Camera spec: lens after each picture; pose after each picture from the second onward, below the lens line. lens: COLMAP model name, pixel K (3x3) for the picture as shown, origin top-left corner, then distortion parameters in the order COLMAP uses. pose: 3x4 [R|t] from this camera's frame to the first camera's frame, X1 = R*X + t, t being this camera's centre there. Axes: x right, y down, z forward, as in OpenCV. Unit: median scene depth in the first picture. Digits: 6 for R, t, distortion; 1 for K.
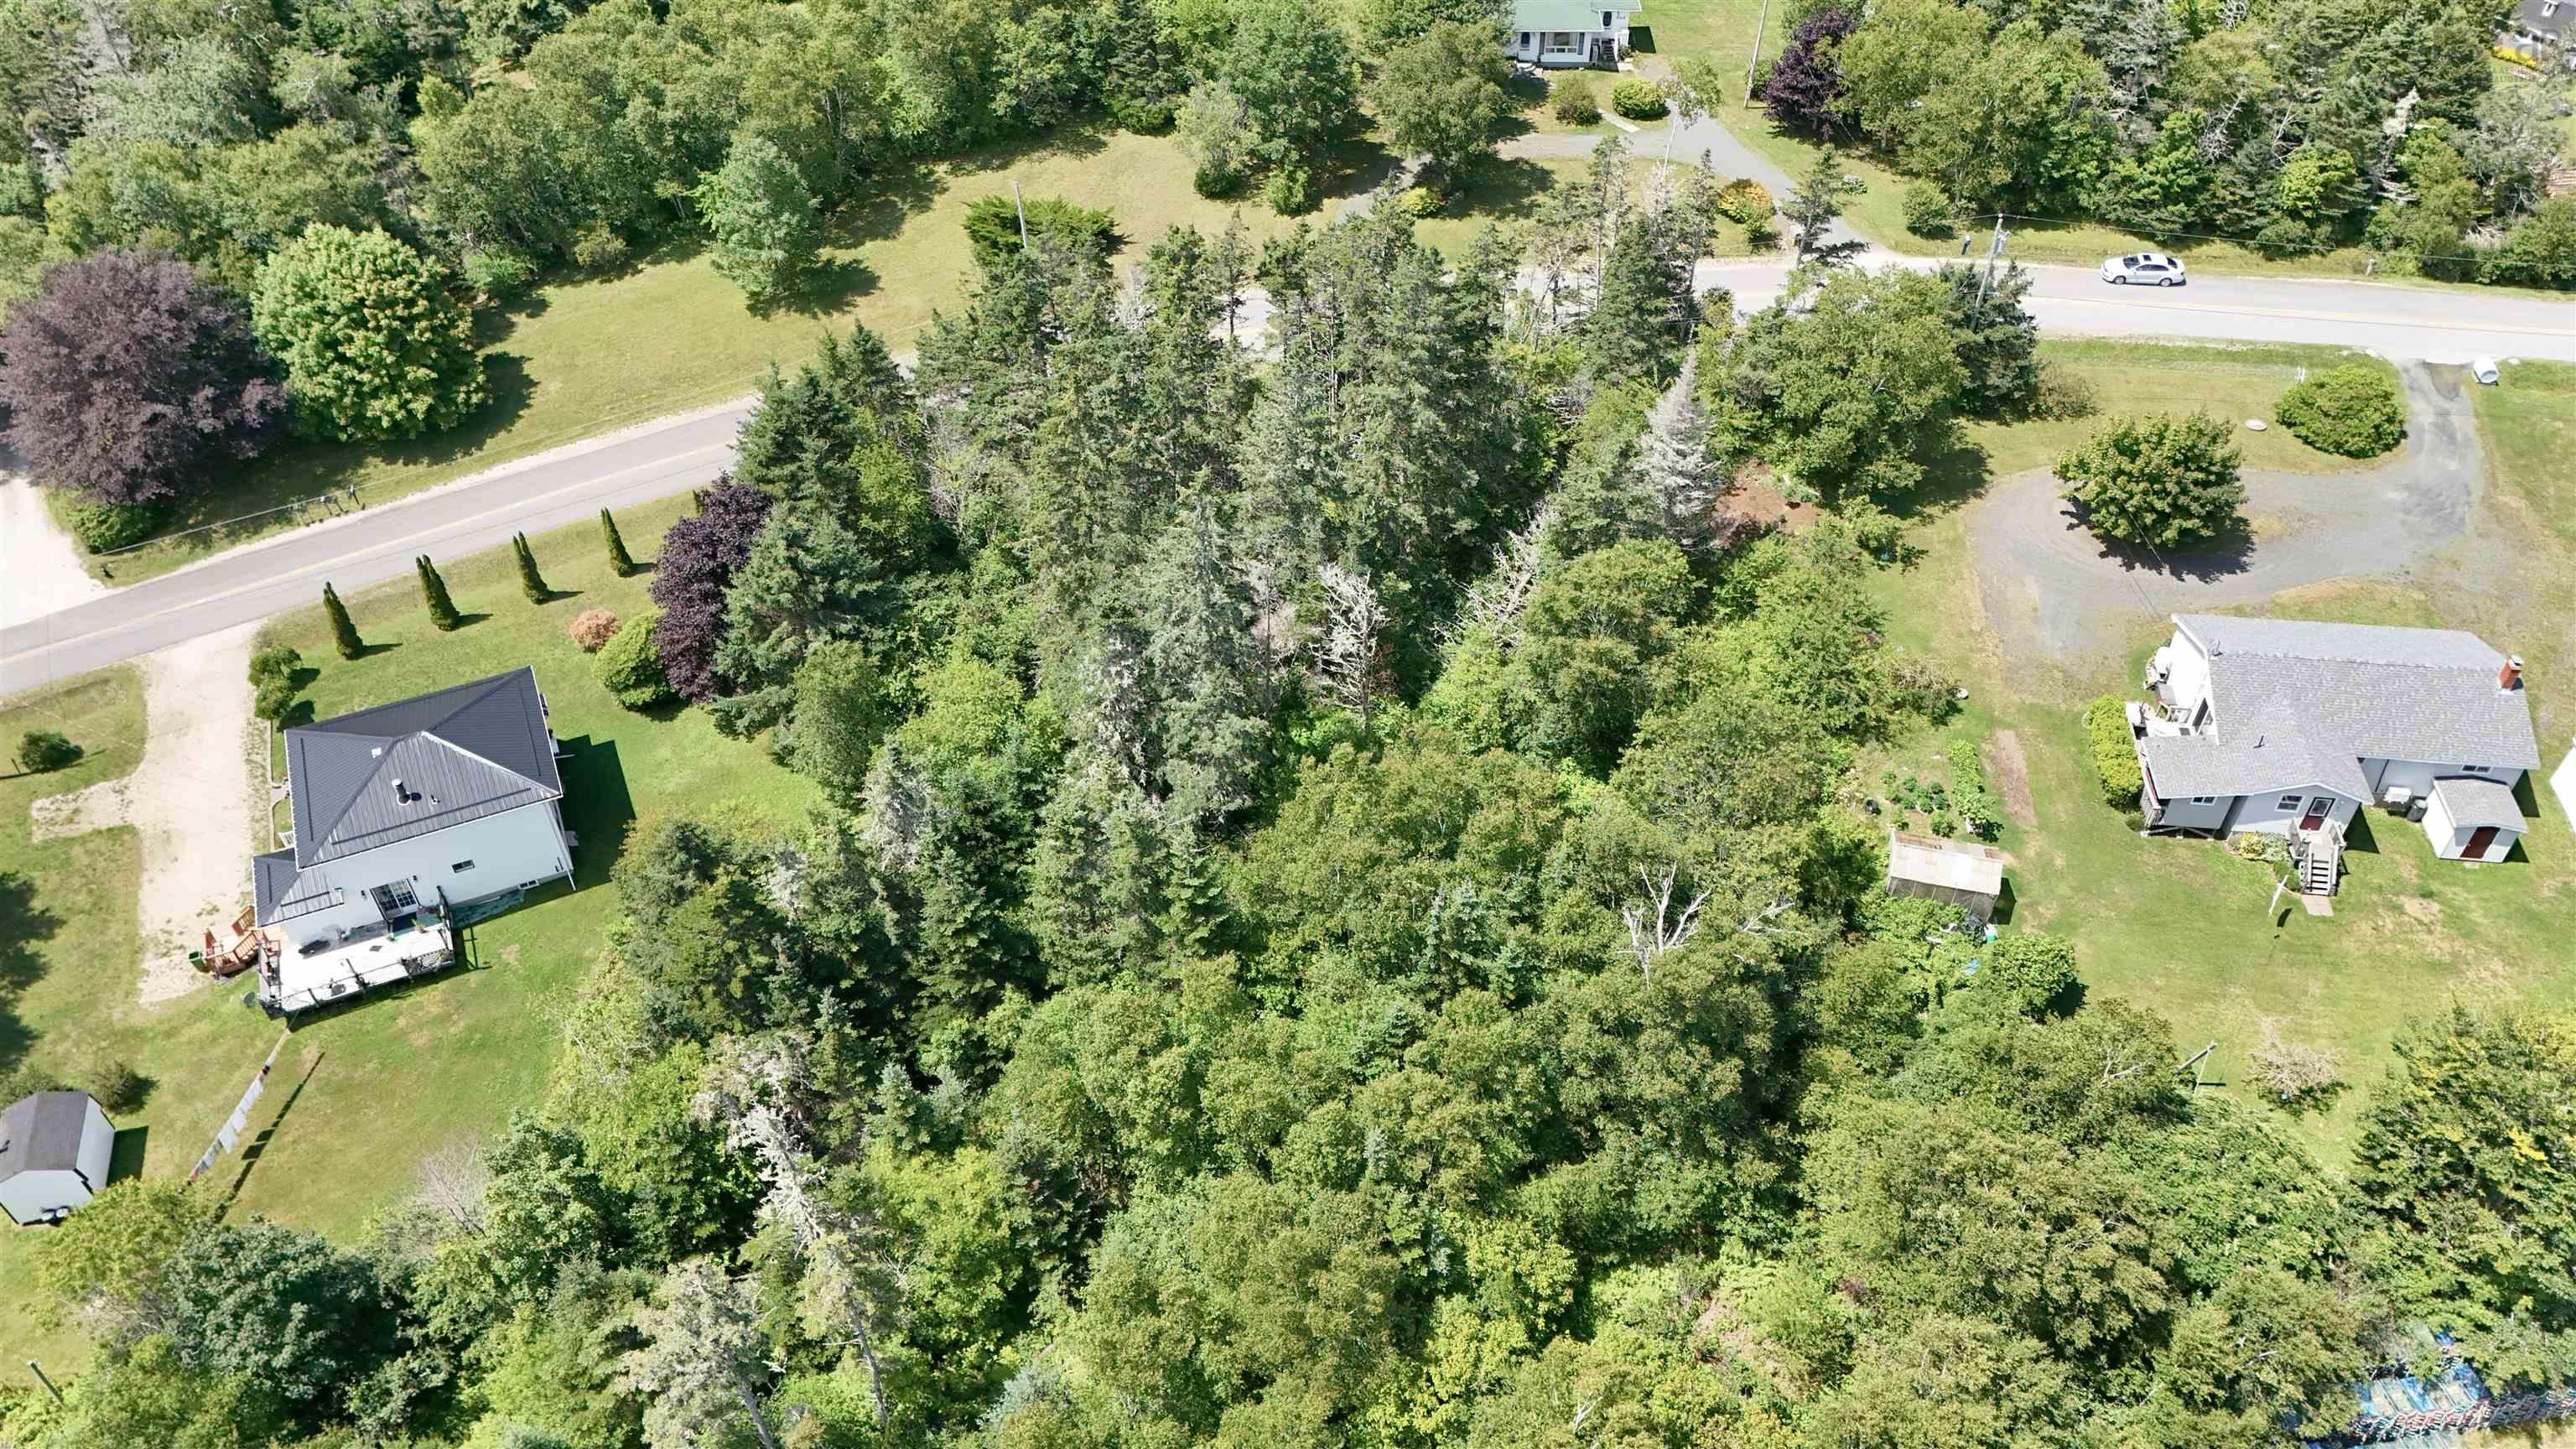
lens RADIAL K [[1893.3, 0, 1288.0], [0, 1893.3, 724.5], [0, 0, 1]] dist [0.082078, -0.073770]
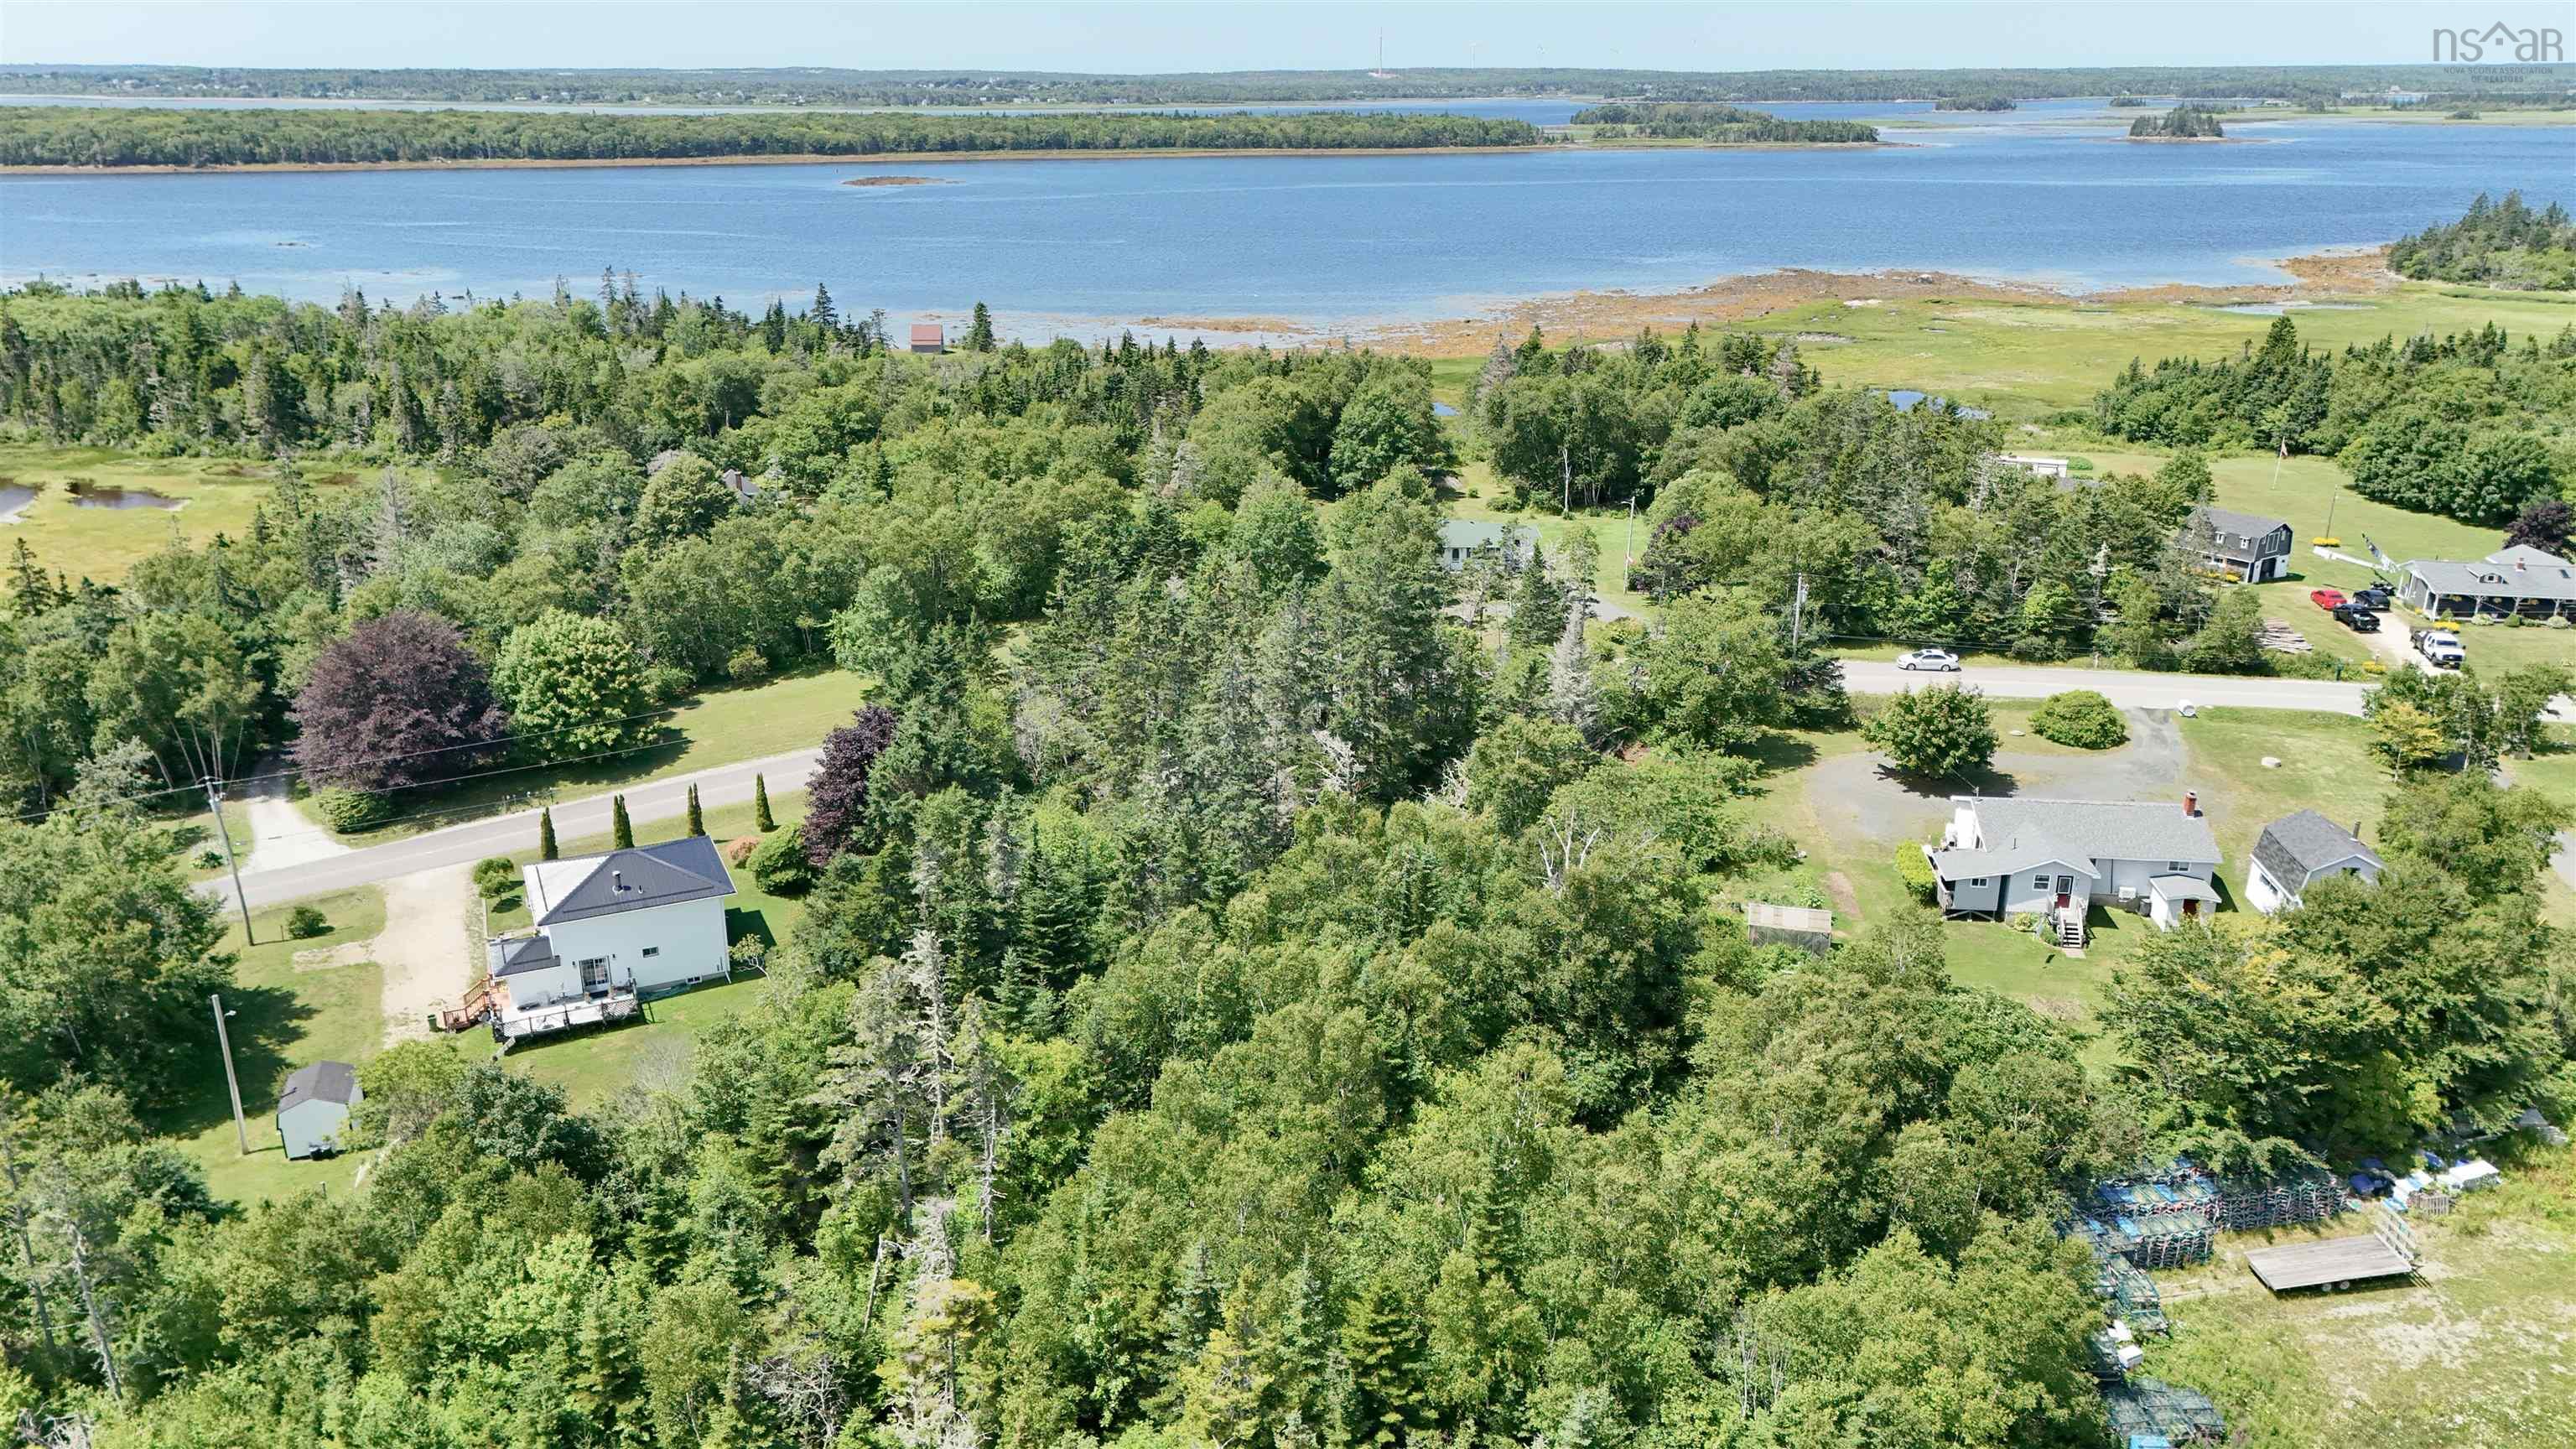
lens RADIAL K [[1893.3, 0, 1288.0], [0, 1893.3, 724.5], [0, 0, 1]] dist [0.082078, -0.073770]
pose [[0.999827, 0.001767, 0.018490, -0.020809], [0.005861, 0.914585, -0.404352, 0.354276], [-0.017625, 0.404390, 0.914417, -0.187385]]
